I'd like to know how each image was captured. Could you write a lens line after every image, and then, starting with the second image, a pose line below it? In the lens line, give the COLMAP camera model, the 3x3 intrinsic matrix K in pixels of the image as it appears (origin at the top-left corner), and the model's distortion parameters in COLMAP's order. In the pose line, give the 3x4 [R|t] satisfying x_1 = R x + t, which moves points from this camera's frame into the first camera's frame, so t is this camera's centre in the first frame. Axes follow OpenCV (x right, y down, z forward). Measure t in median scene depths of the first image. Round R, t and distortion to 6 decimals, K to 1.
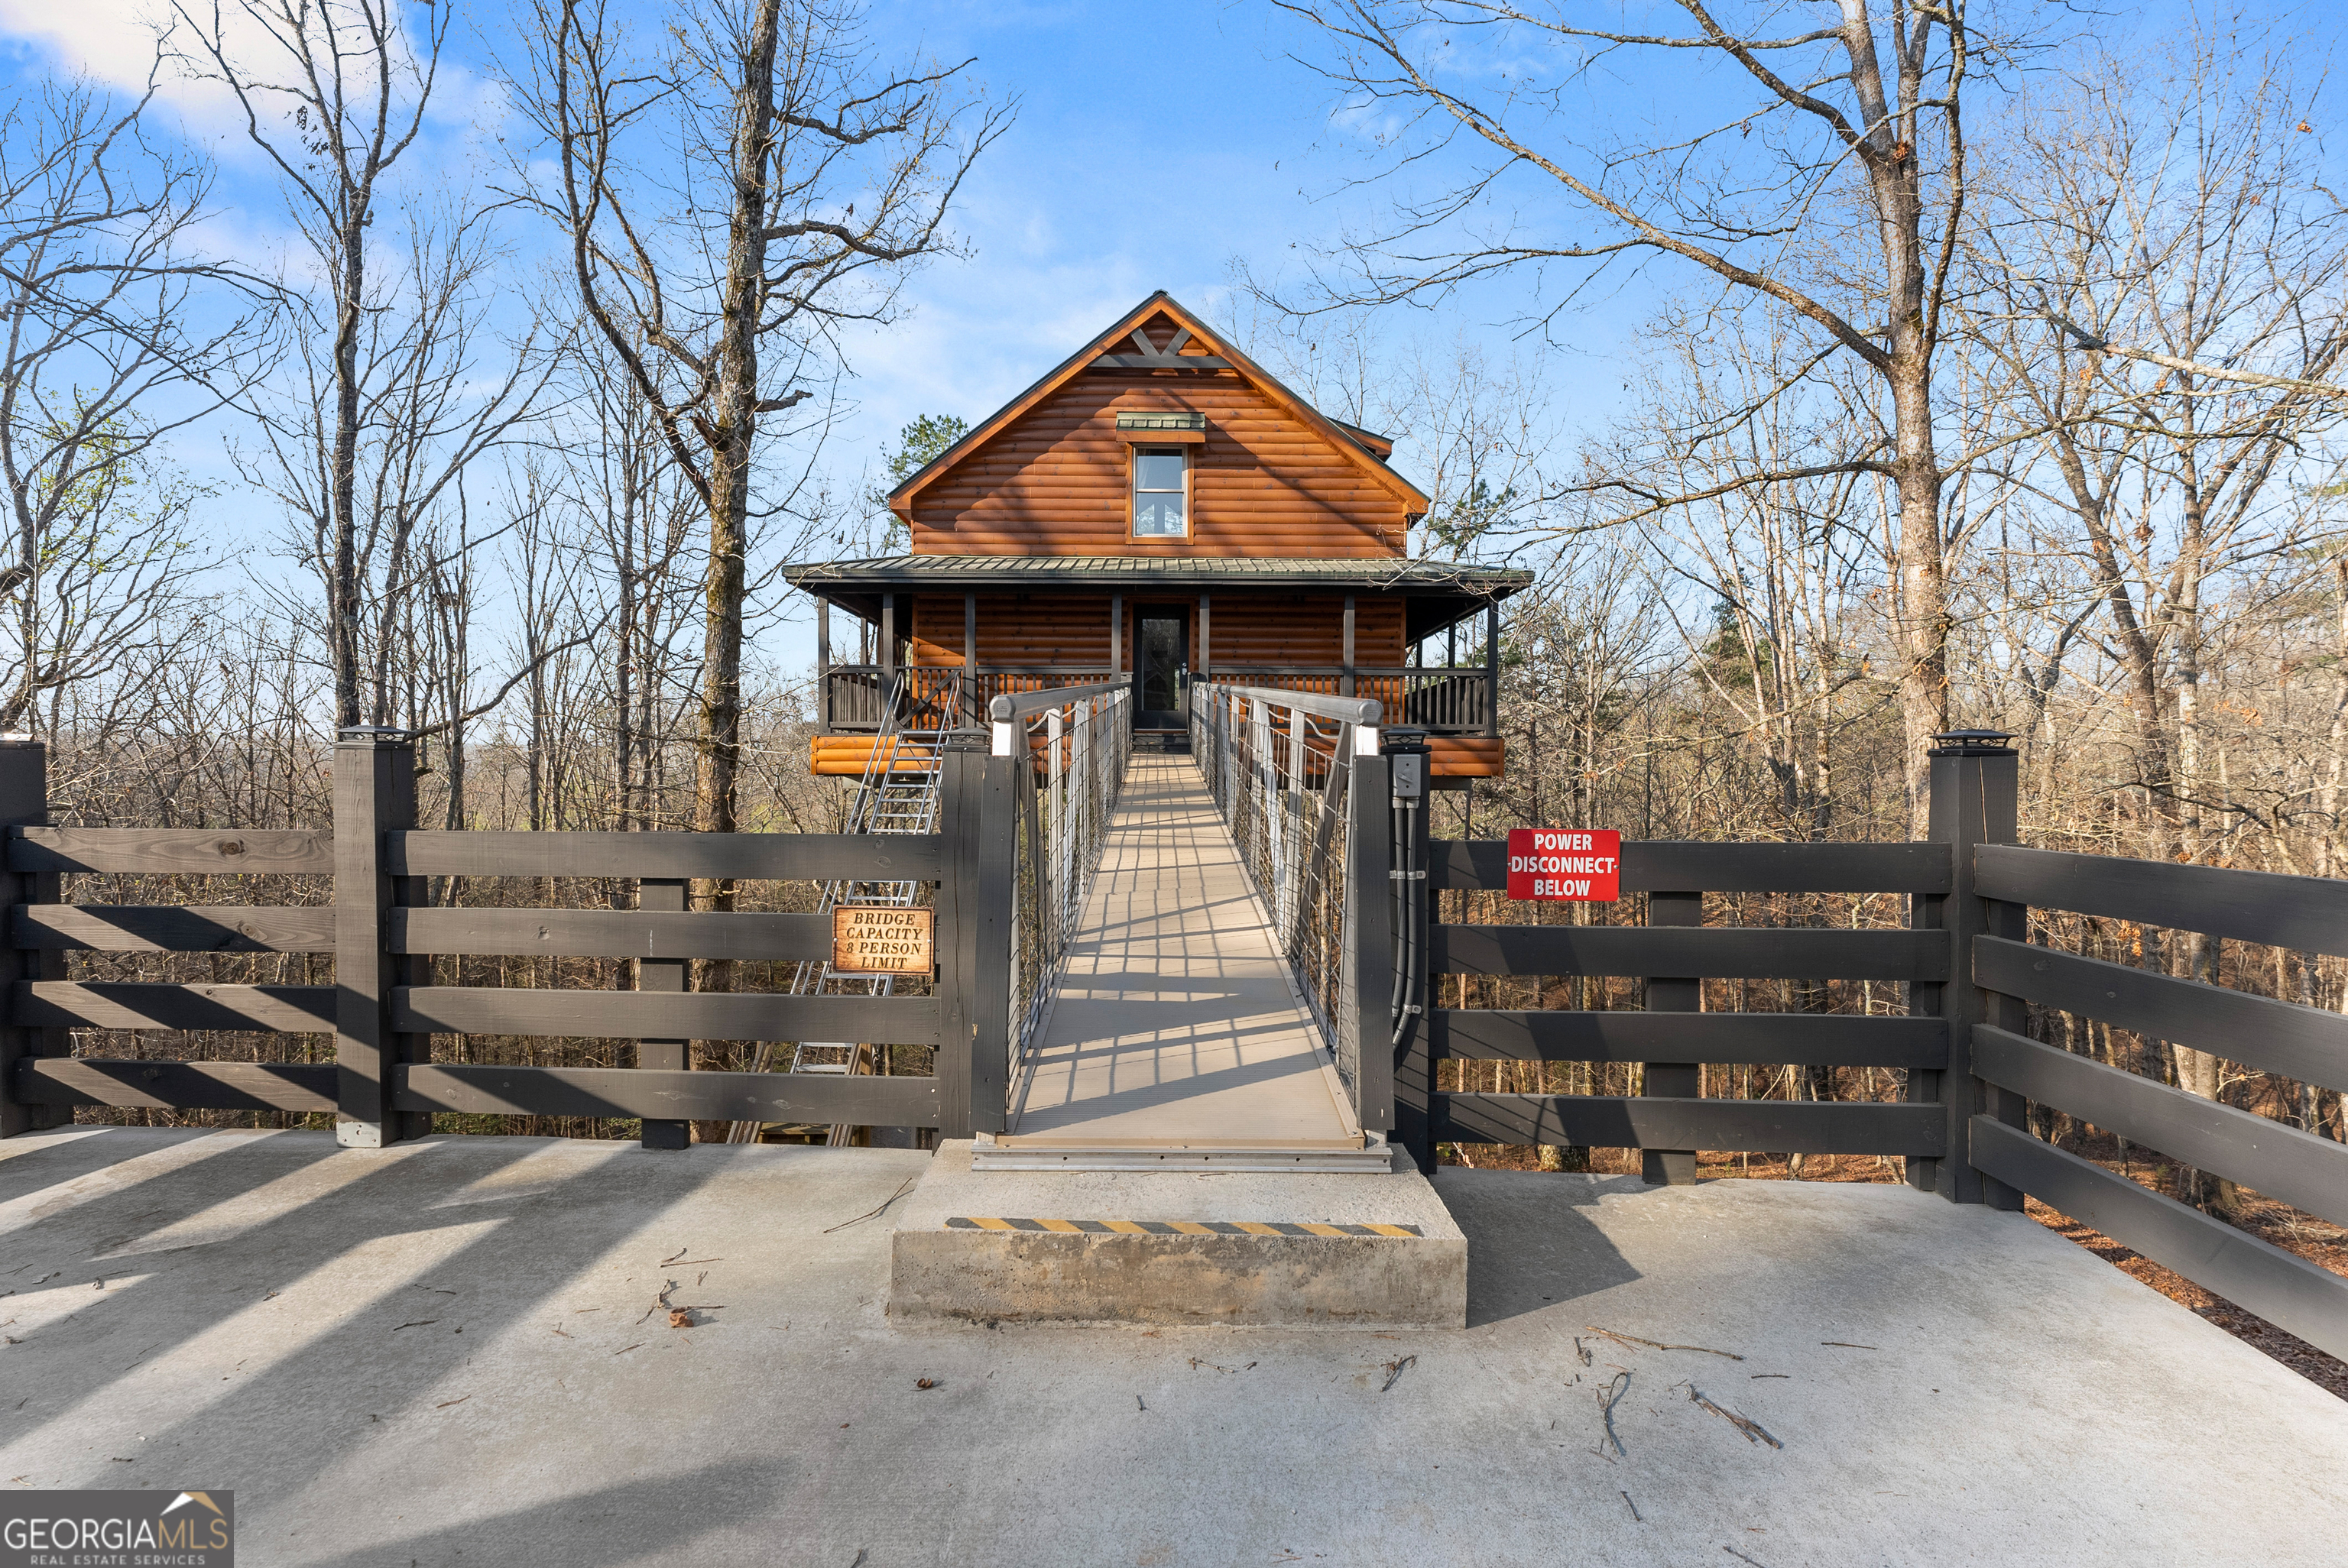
lens RADIAL K [[966.4, 0, 1160.3], [0, 966.4, 832.5], [0, 0, 1]] dist [-0.039565, -0.000067]
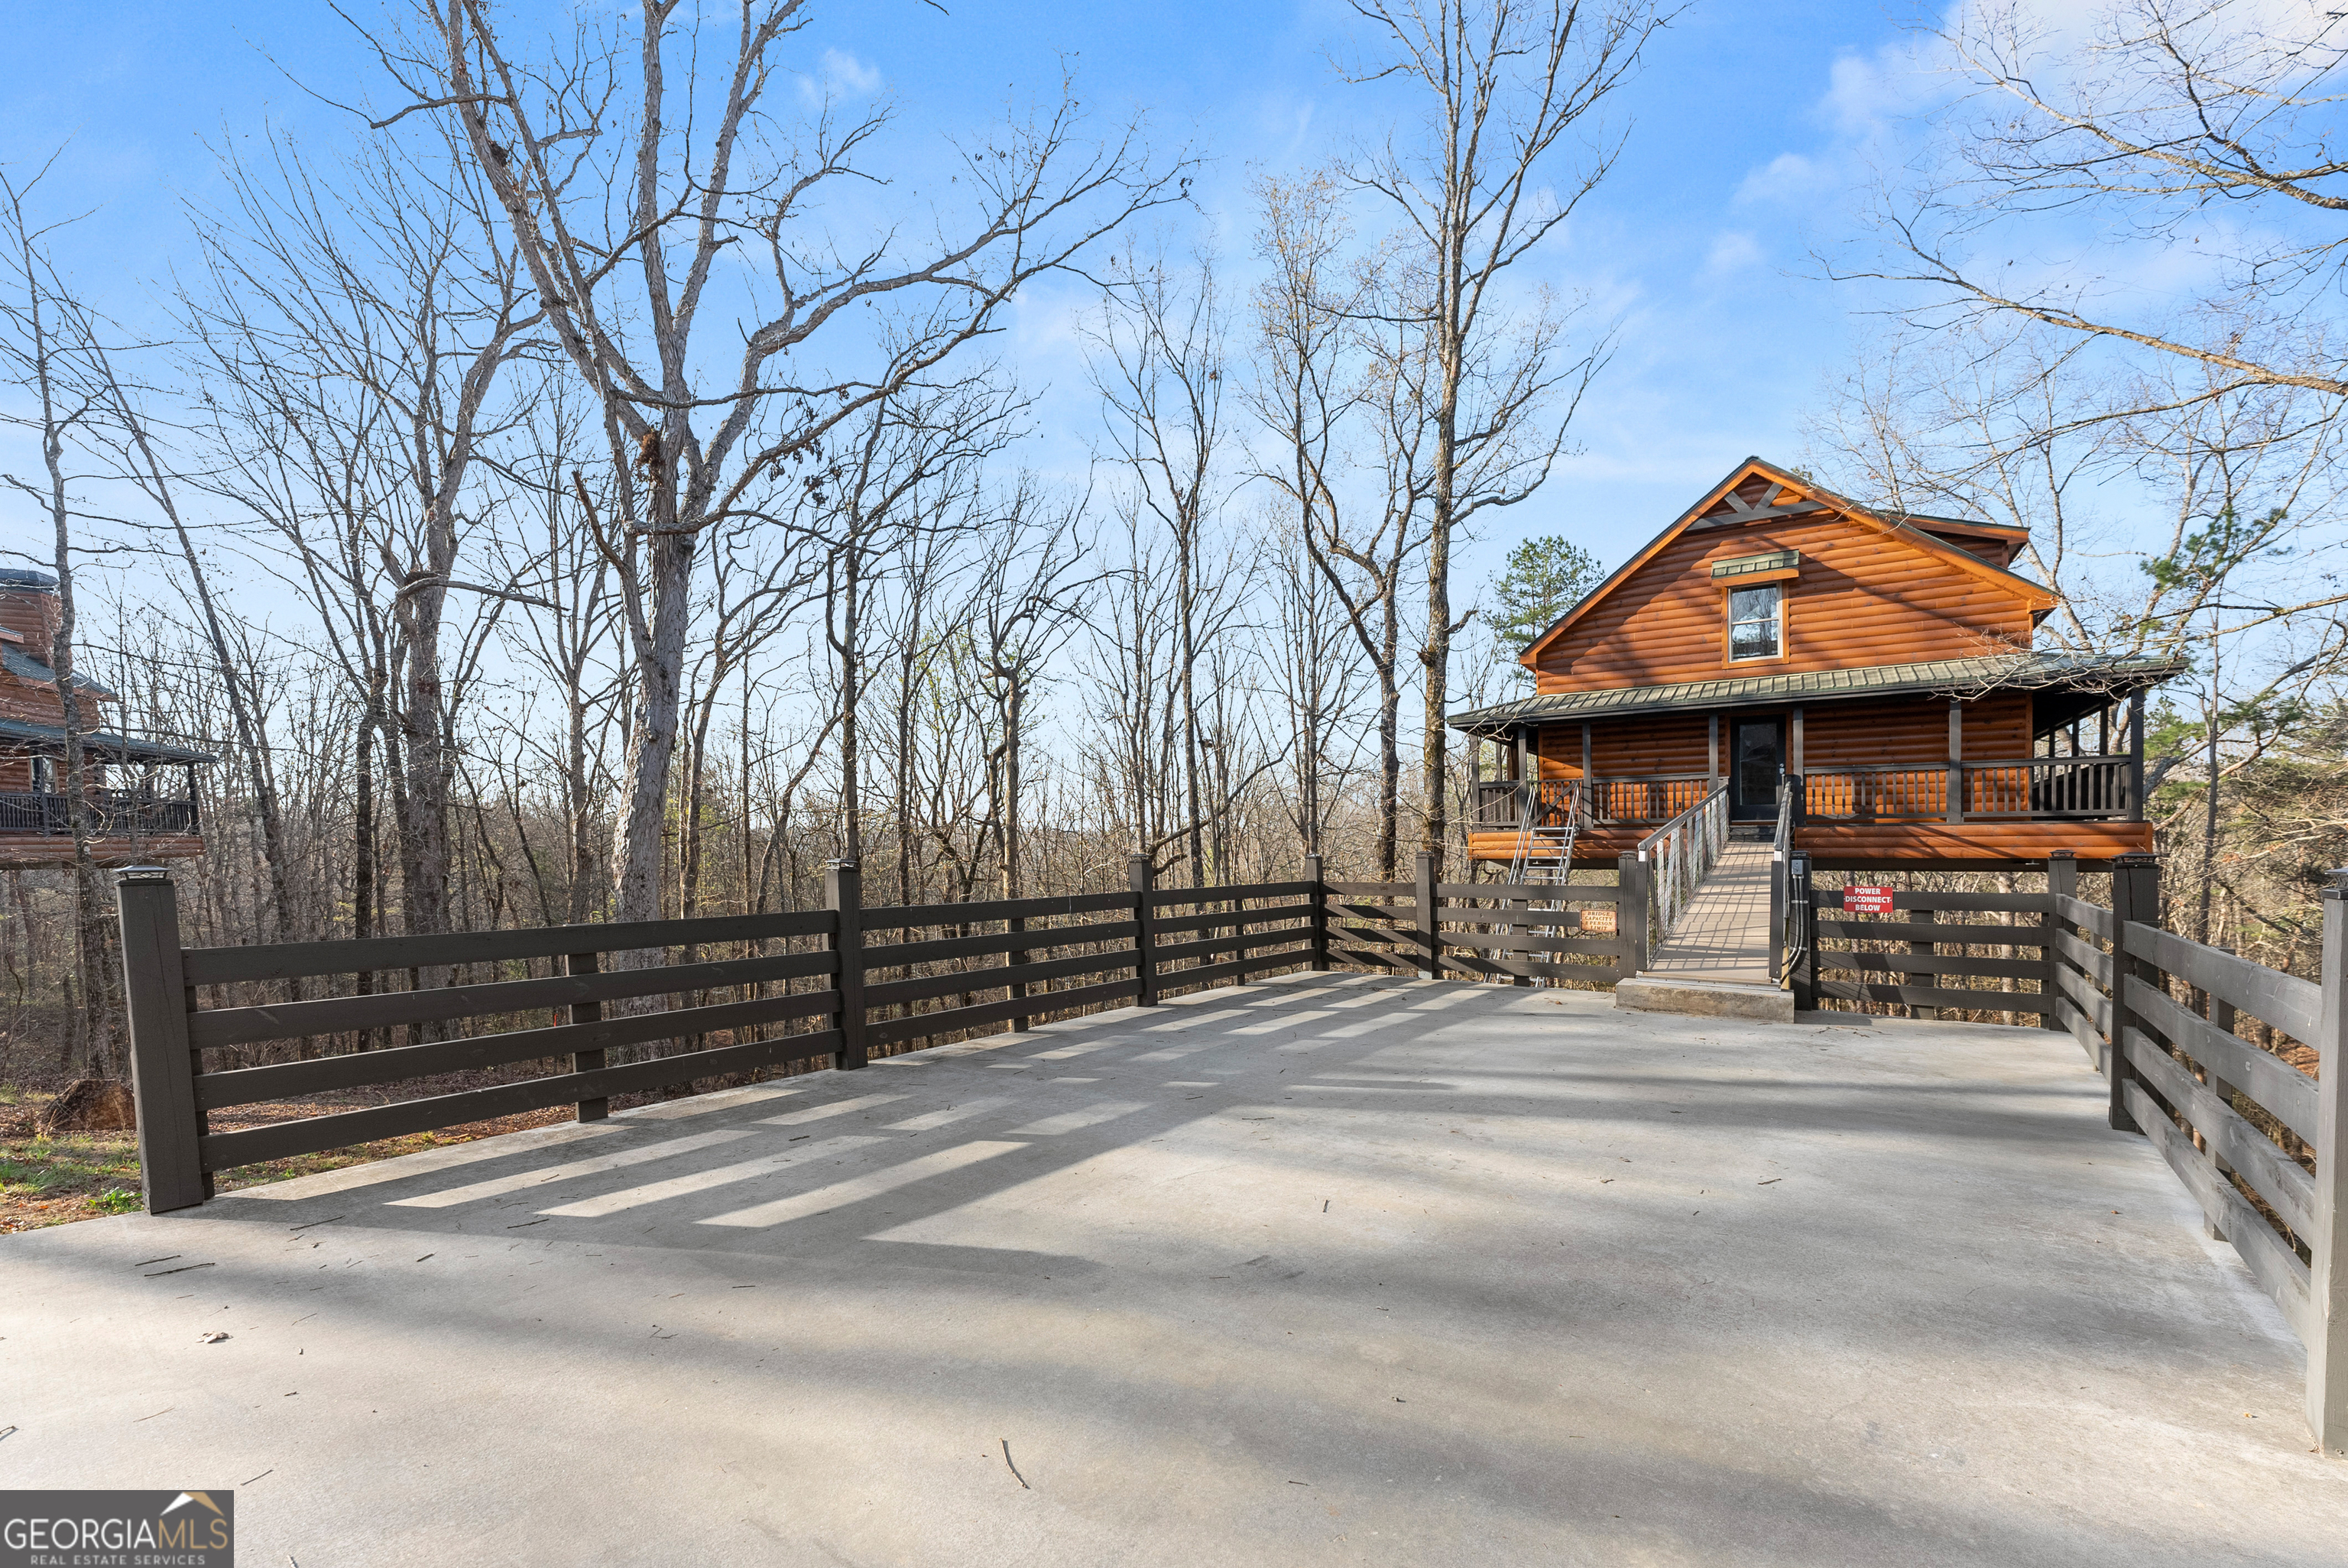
lens RADIAL K [[977.9, 0, 1167.3], [0, 977.9, 822.6], [0, 0, 1]] dist [0.025434, 0.000061]
pose [[0.840470, -0.025289, -0.541267, 0.045775], [-0.024388, 0.996133, -0.084410, 0.017402], [0.541309, 0.084144, 0.836603, -0.420045]]
